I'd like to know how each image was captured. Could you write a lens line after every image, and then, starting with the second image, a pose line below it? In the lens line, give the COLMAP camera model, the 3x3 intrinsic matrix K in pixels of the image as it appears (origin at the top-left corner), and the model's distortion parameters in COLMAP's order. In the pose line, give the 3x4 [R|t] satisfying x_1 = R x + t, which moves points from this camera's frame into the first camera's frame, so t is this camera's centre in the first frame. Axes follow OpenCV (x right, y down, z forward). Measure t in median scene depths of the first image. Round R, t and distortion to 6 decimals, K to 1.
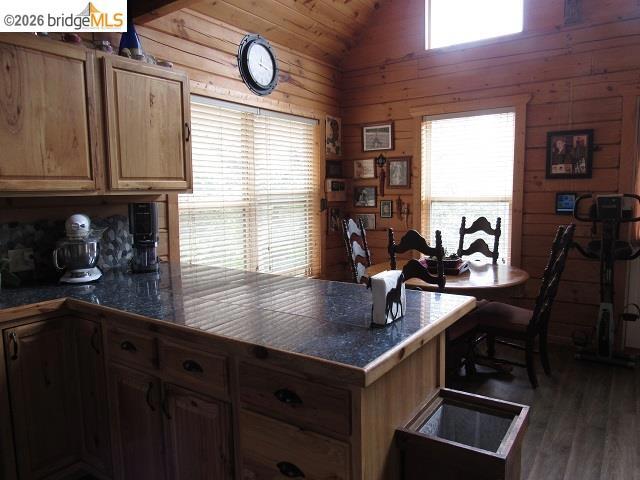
lens RADIAL K [[456.1, 0, 322.4], [0, 456.1, 239.9], [0, 0, 1]] dist [-0.035479, 0.007323]
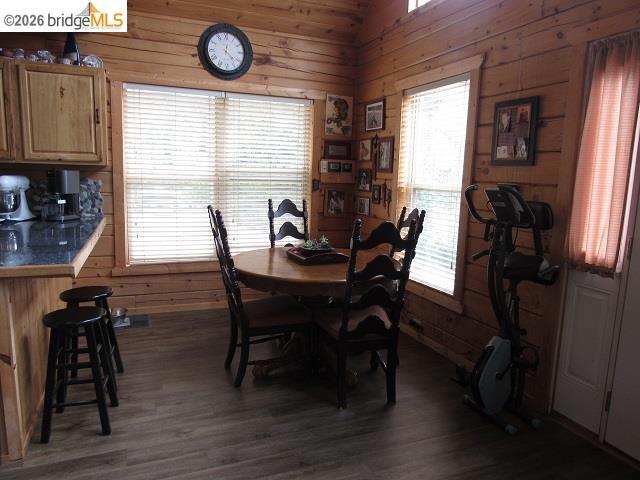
lens RADIAL K [[456.1, 0, 321.9], [0, 456.1, 240.6], [0, 0, 1]] dist [-0.035479, 0.007323]
pose [[0.835415, 0.123087, -0.535660, 0.607650], [-0.103630, 0.992396, 0.066416, -0.027123], [0.539762, 0.000025, 0.841818, 0.182290]]
